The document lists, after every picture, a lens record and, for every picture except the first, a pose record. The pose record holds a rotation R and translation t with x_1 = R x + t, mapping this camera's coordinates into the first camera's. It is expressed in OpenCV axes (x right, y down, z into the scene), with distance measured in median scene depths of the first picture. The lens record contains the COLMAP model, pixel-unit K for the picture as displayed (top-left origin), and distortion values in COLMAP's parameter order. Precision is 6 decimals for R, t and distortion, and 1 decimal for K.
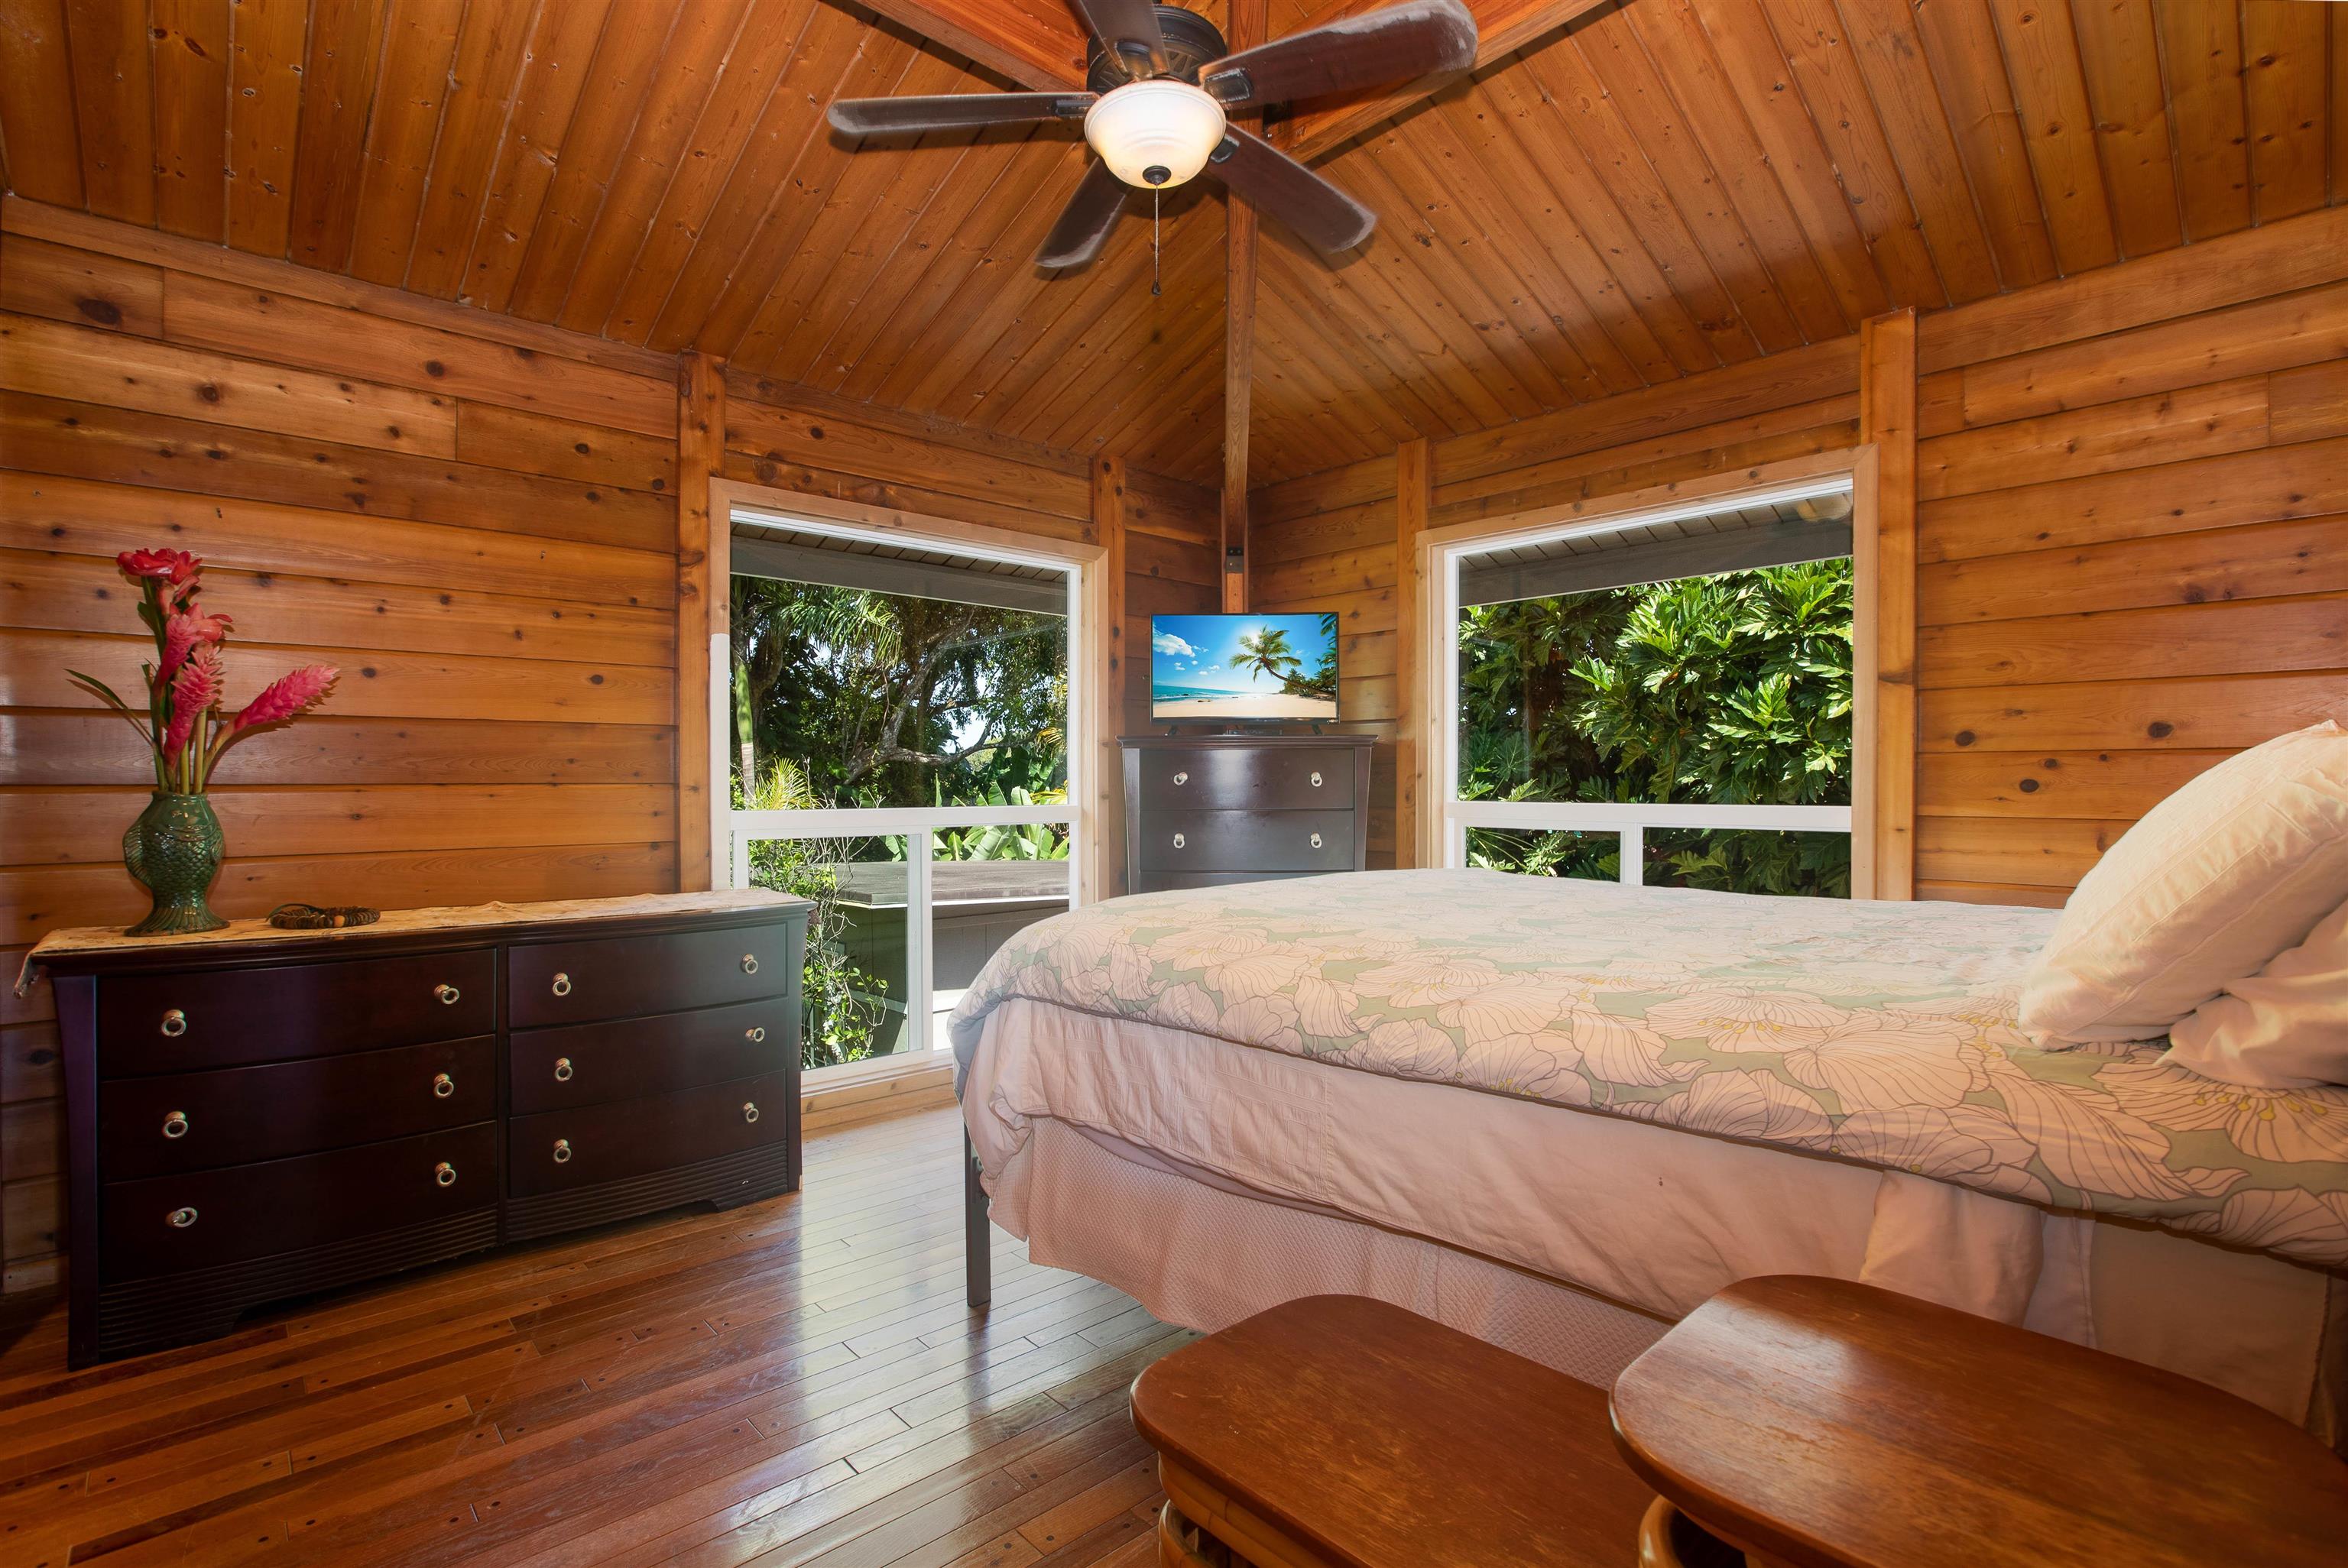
lens RADIAL K [[1104.0, 0, 1174.0], [0, 1104.0, 784.0], [0, 0, 1]] dist [-0.029181, 0.001065]
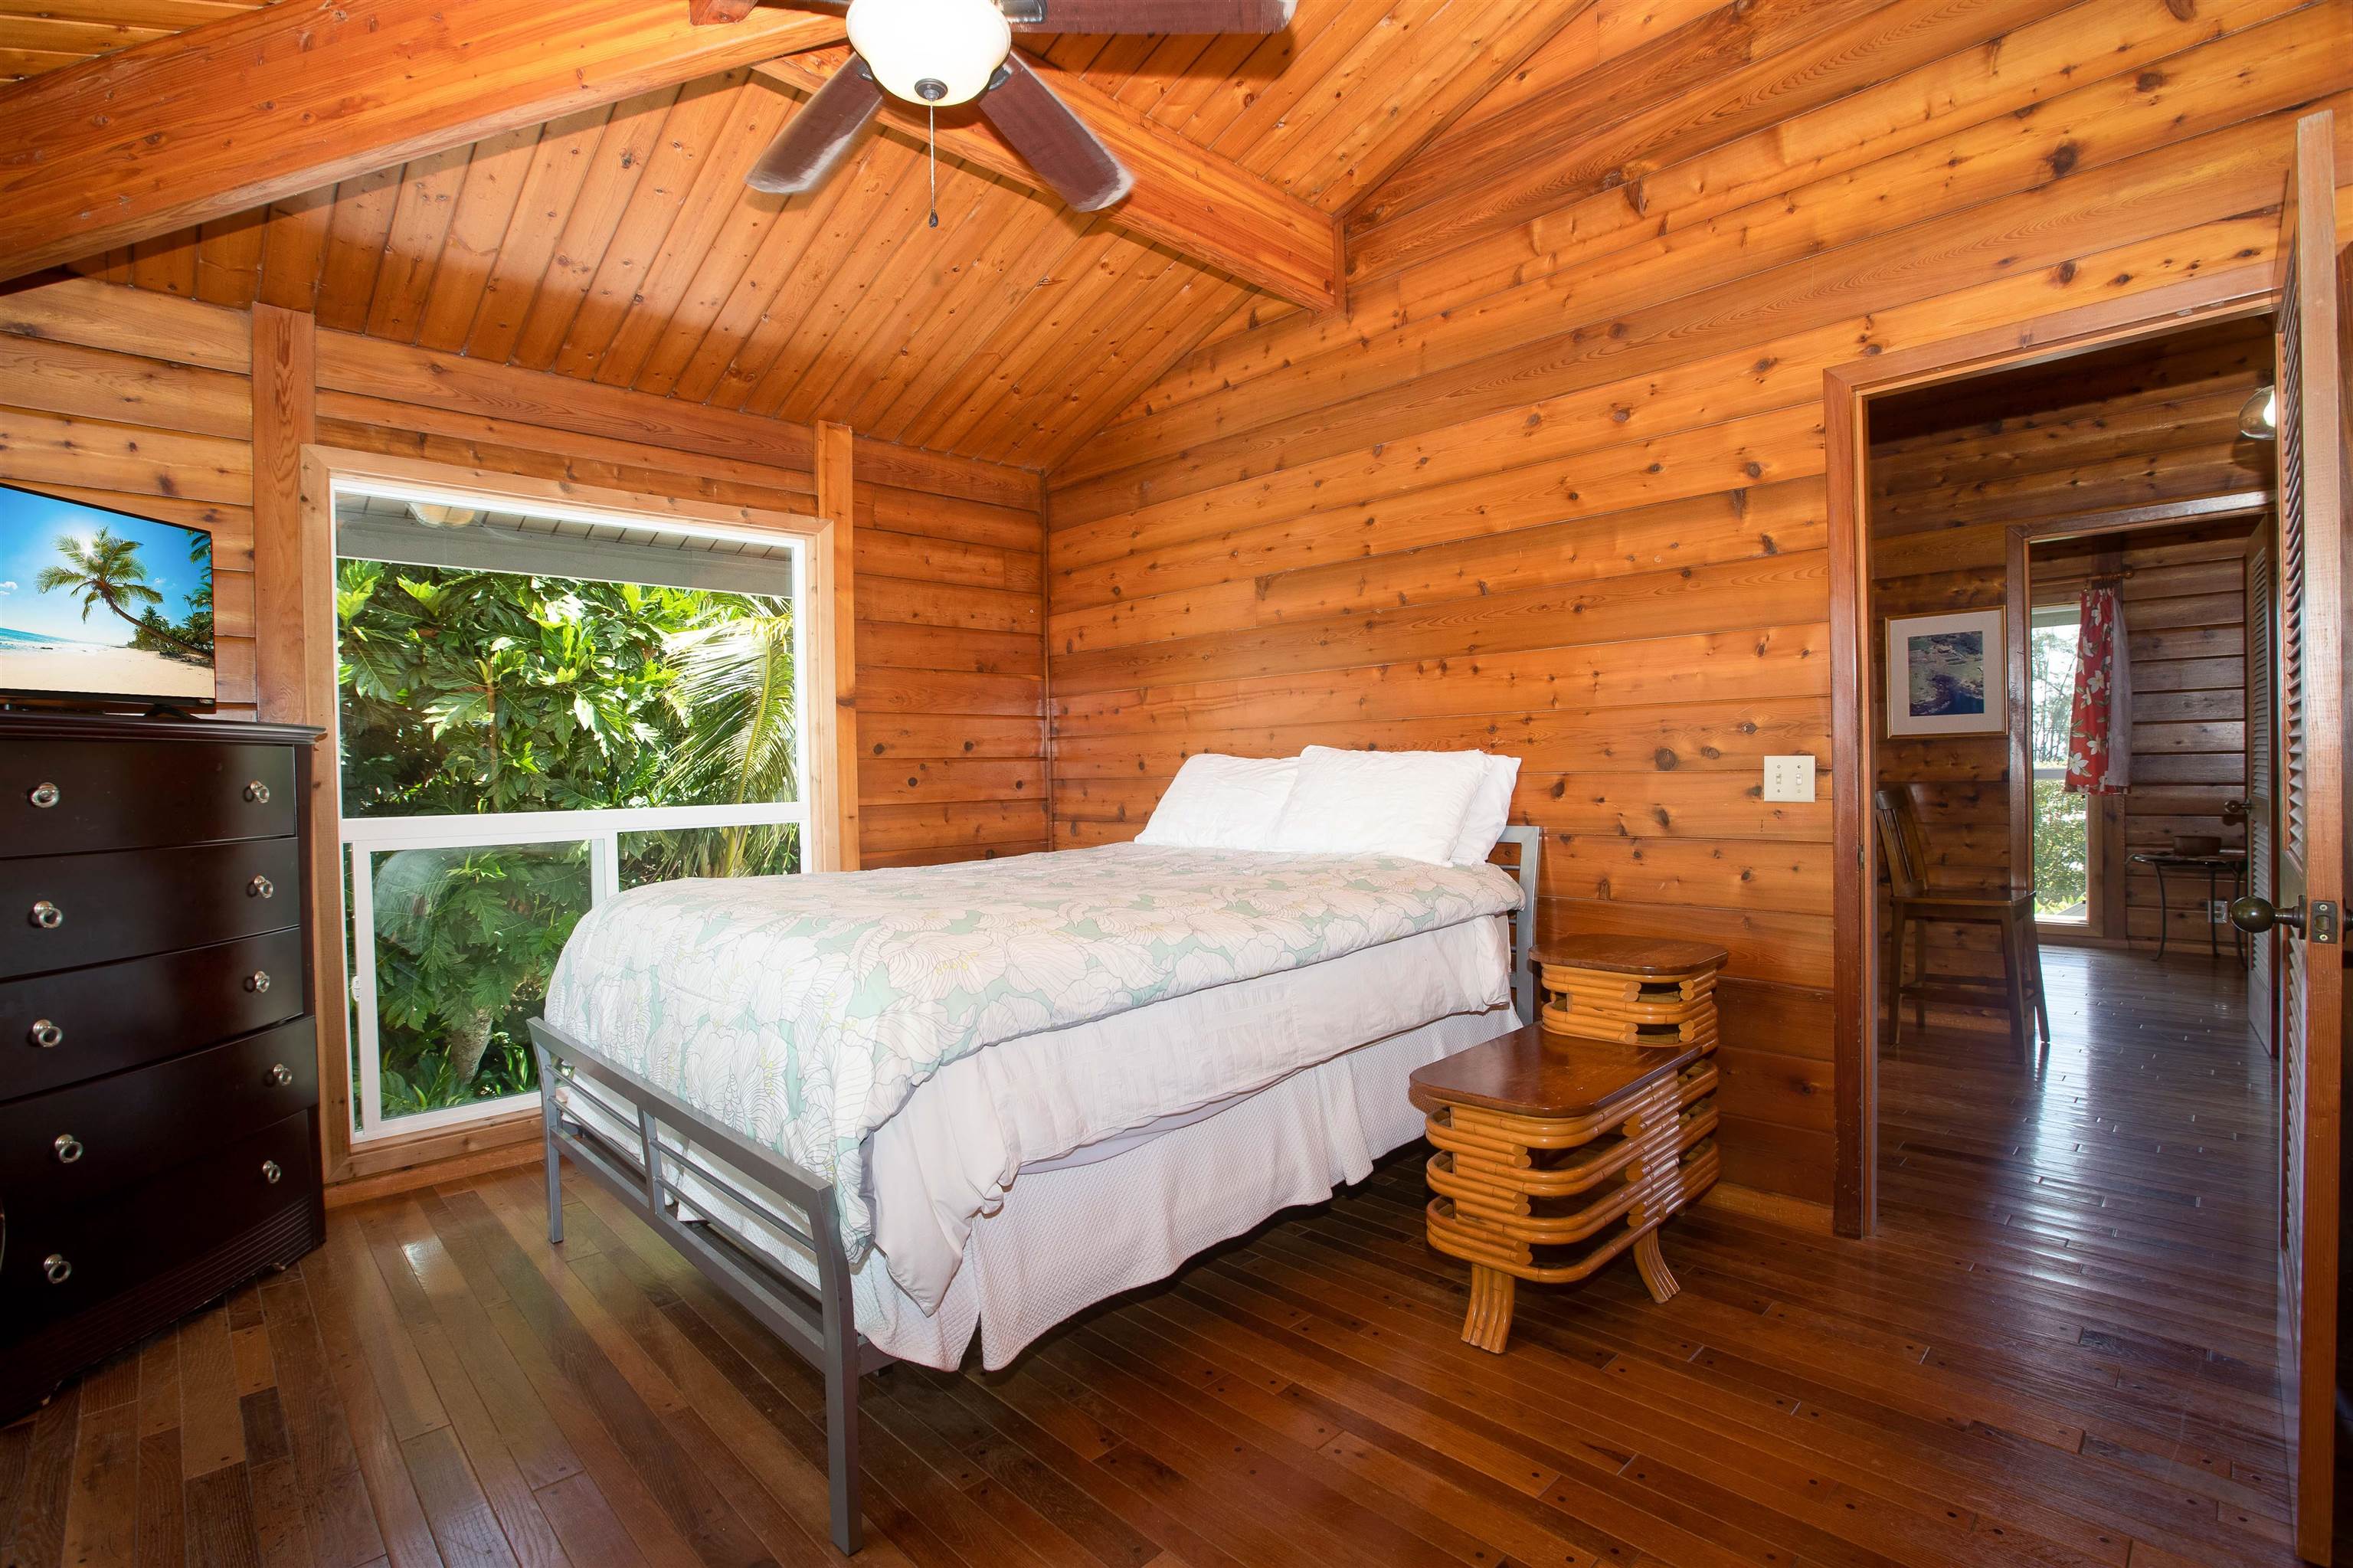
lens RADIAL K [[1106.6, 0, 1176.5], [0, 1106.6, 784.0], [0, 0, 1]] dist [-0.029181, 0.001065]
pose [[-0.026574, -0.009214, 0.999604, -0.608419], [0.024285, 0.999656, 0.009860, -0.001425], [-0.999352, 0.024537, -0.026341, 0.565077]]
